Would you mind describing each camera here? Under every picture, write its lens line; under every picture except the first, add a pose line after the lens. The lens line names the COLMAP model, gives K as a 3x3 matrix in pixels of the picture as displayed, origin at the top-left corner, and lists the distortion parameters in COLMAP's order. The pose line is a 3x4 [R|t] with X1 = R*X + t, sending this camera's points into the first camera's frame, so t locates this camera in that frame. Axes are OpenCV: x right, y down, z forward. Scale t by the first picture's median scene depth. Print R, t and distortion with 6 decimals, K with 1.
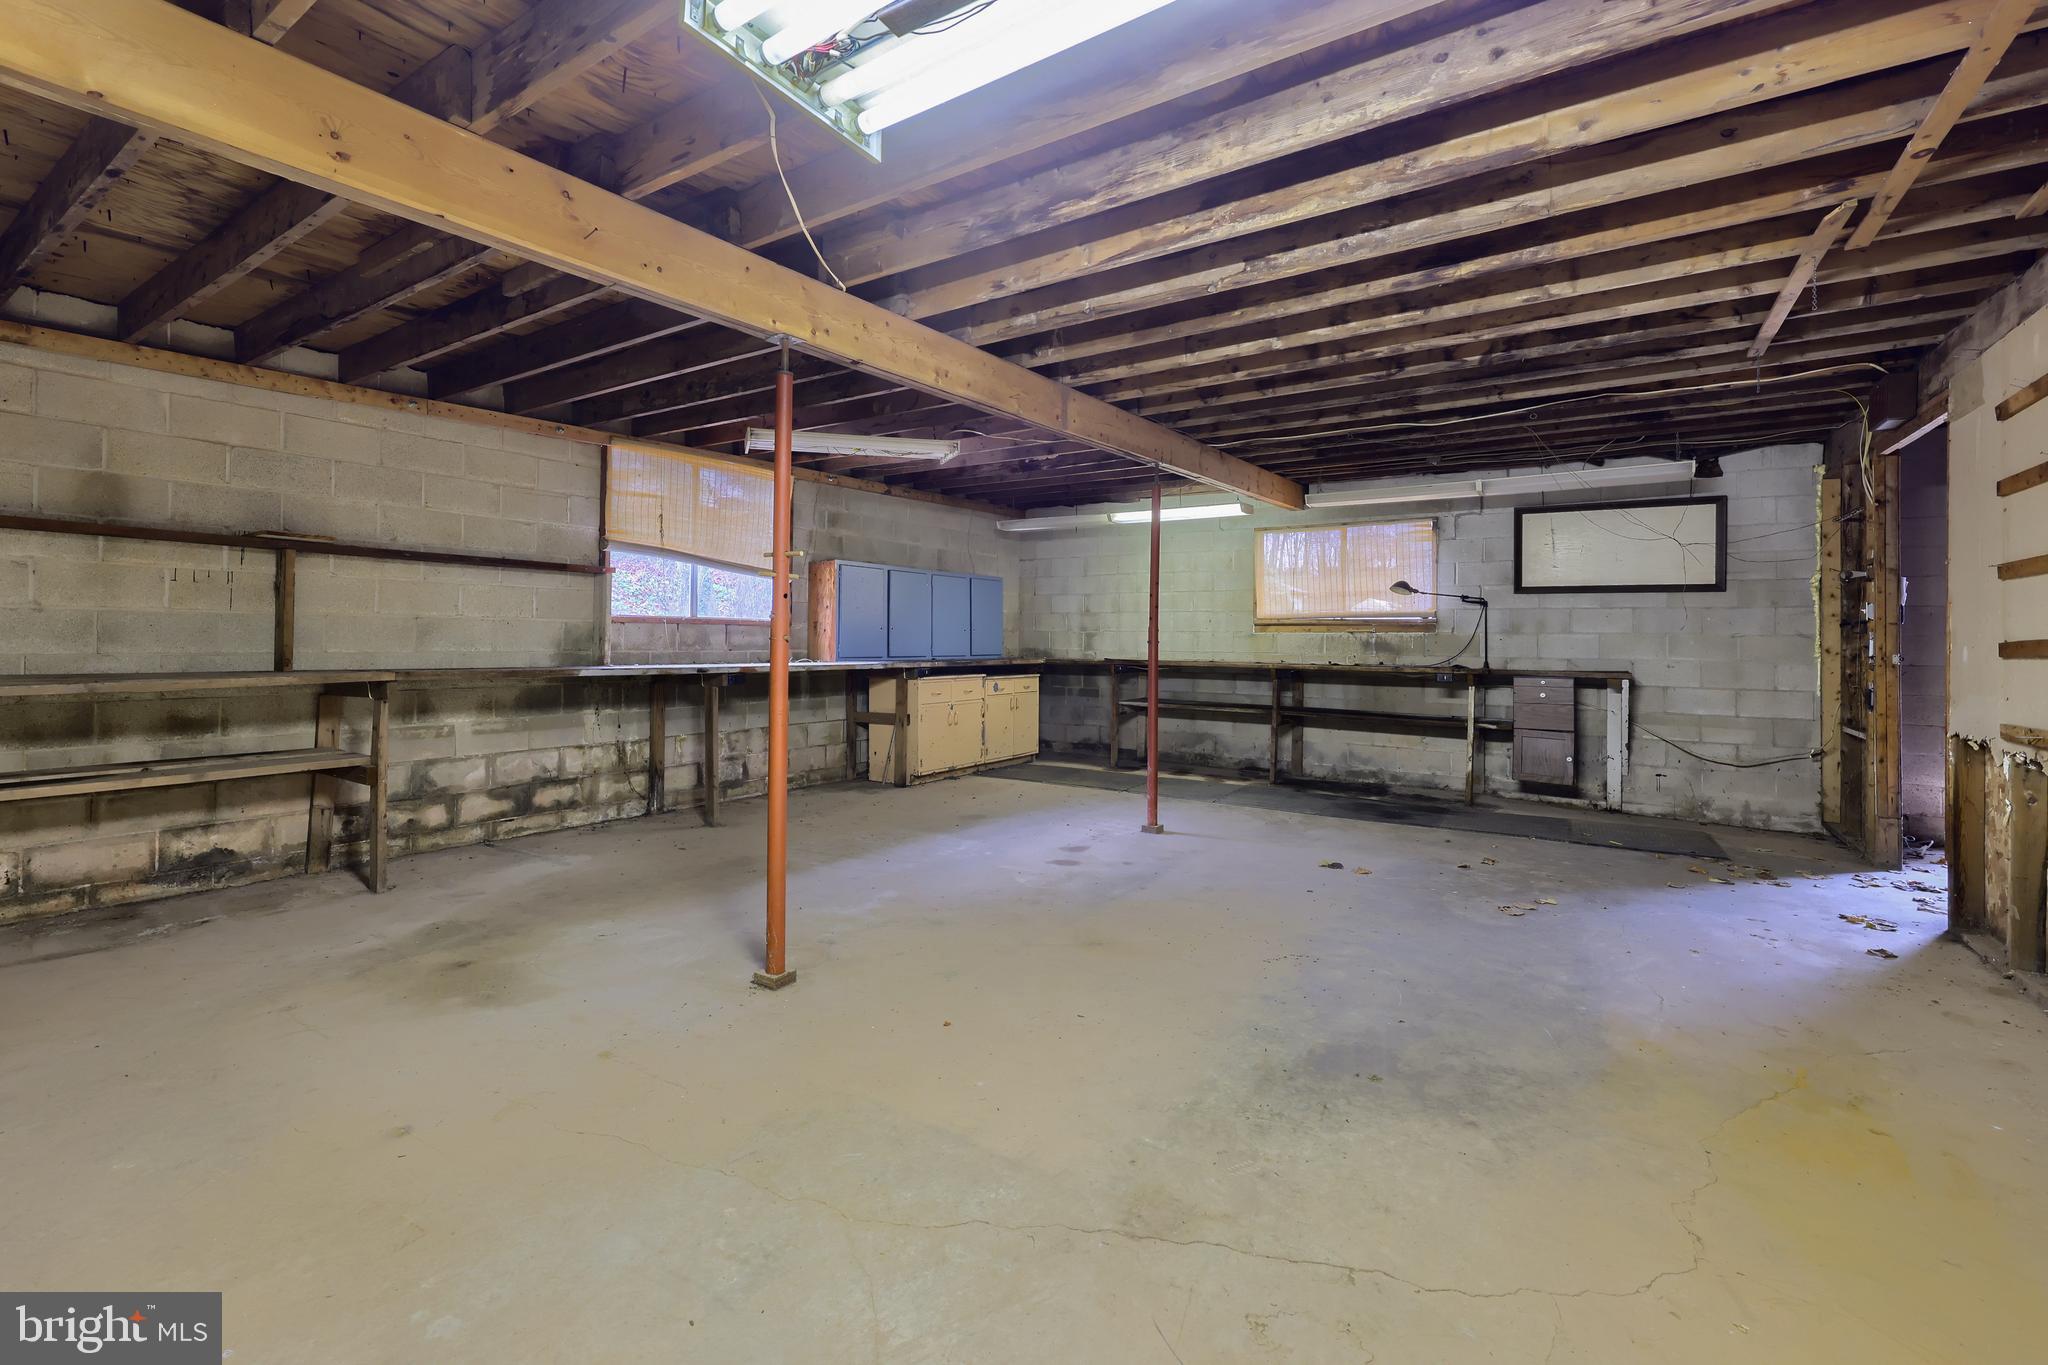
lens RADIAL K [[865.1, 0, 991.5], [0, 865.1, 633.7], [0, 0, 1]] dist [-0.011169, 0.000597]
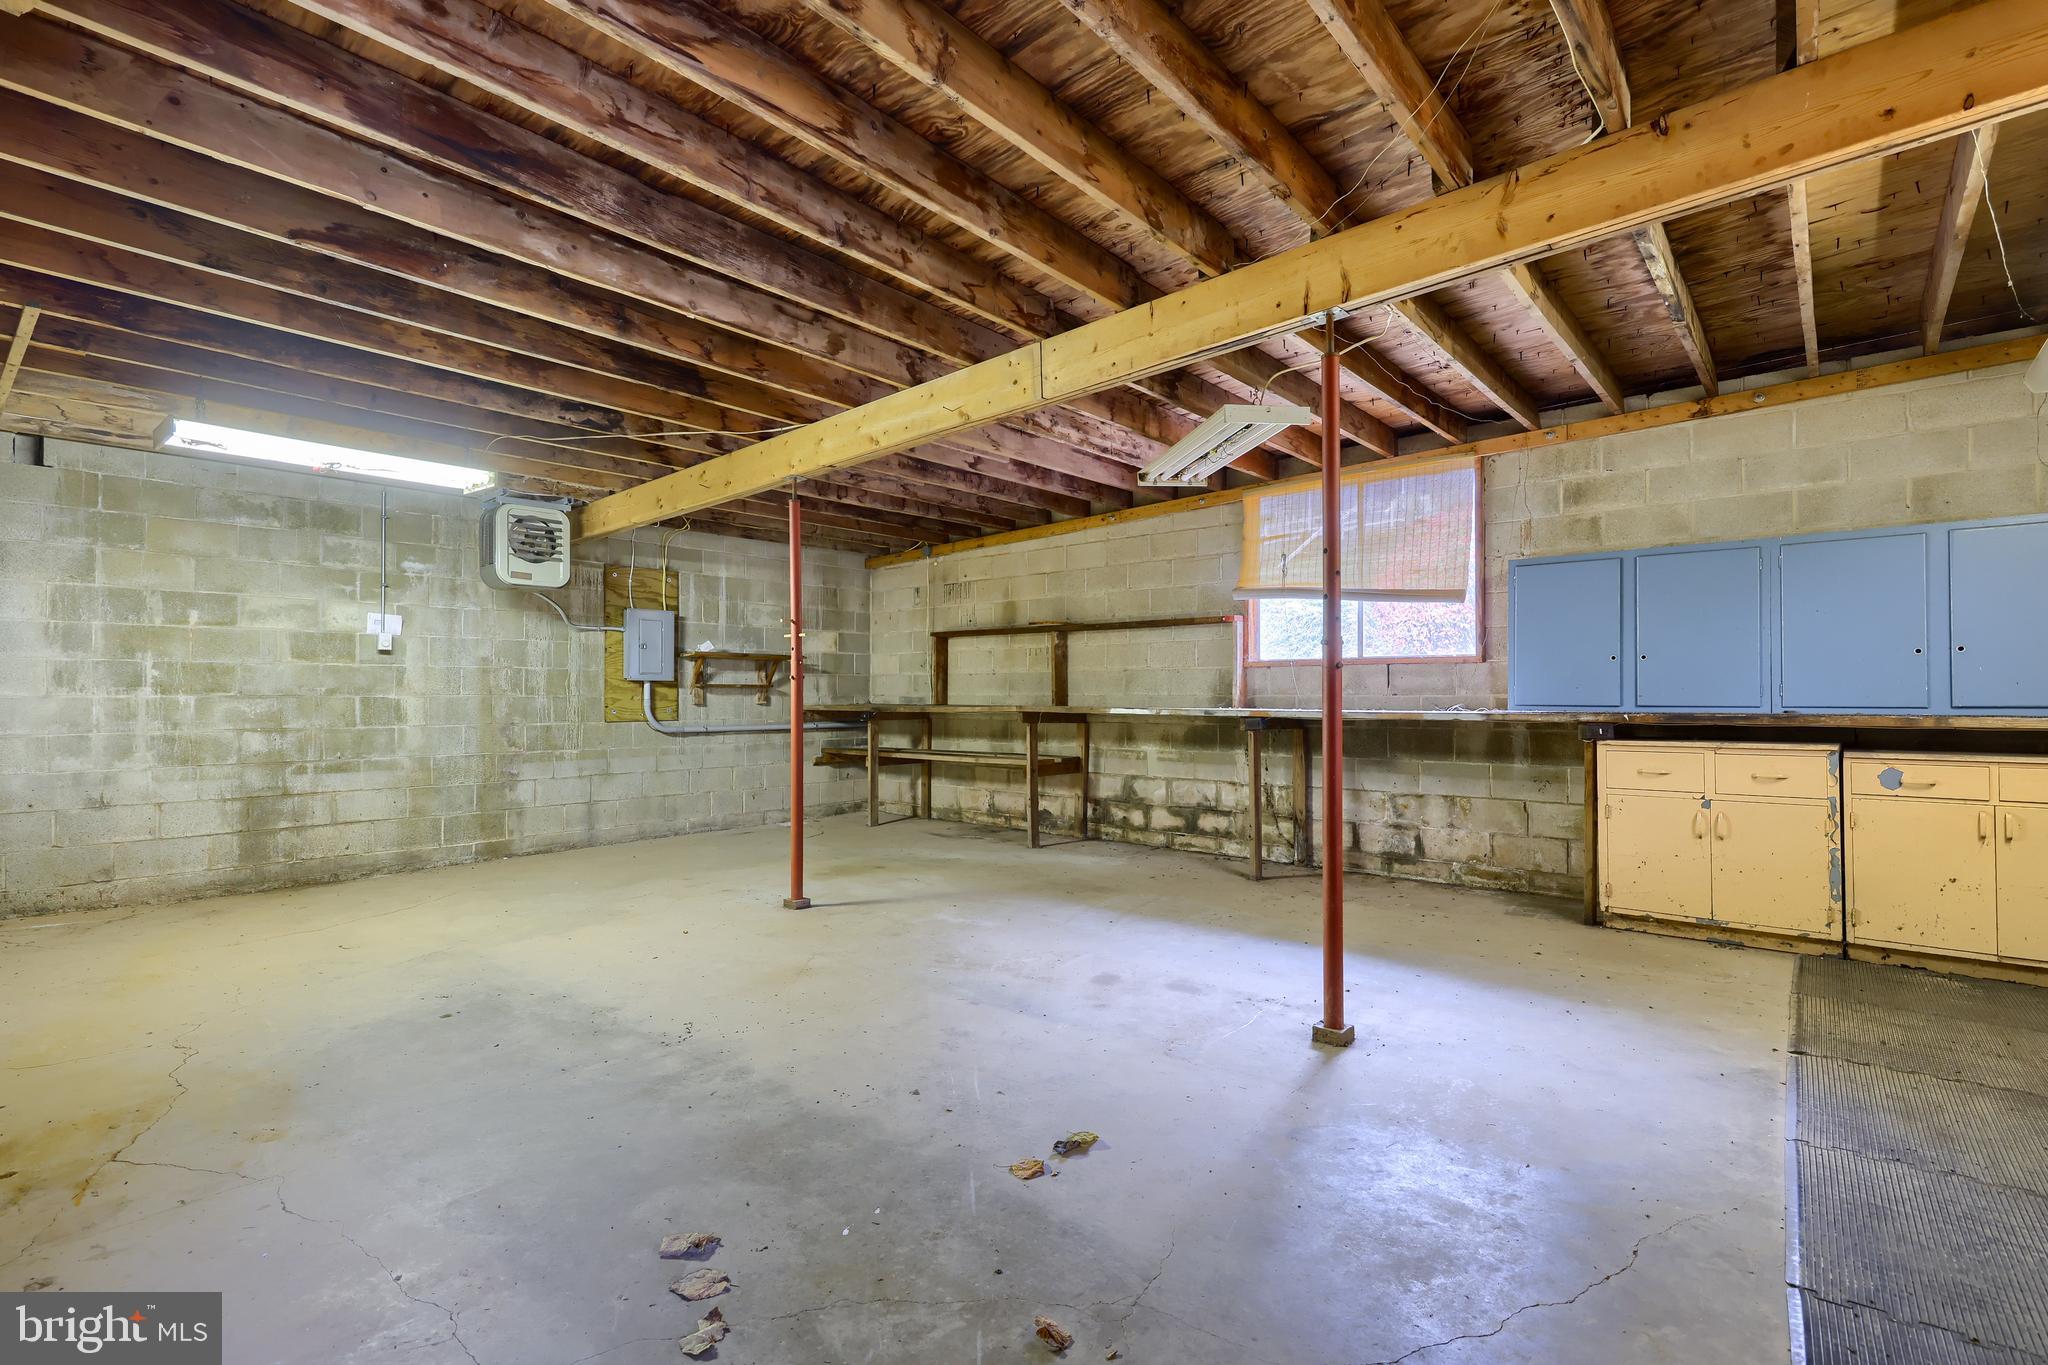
lens RADIAL K [[981.9, 0, 1022.9], [0, 981.9, 691.6], [0, 0, 1]] dist [0.005922, 0.000004]
pose [[-0.121603, -0.010301, -0.992525, 0.834074], [0.009494, 0.999888, -0.011540, 0.029183], [0.992533, -0.010826, -0.121491, 0.944492]]
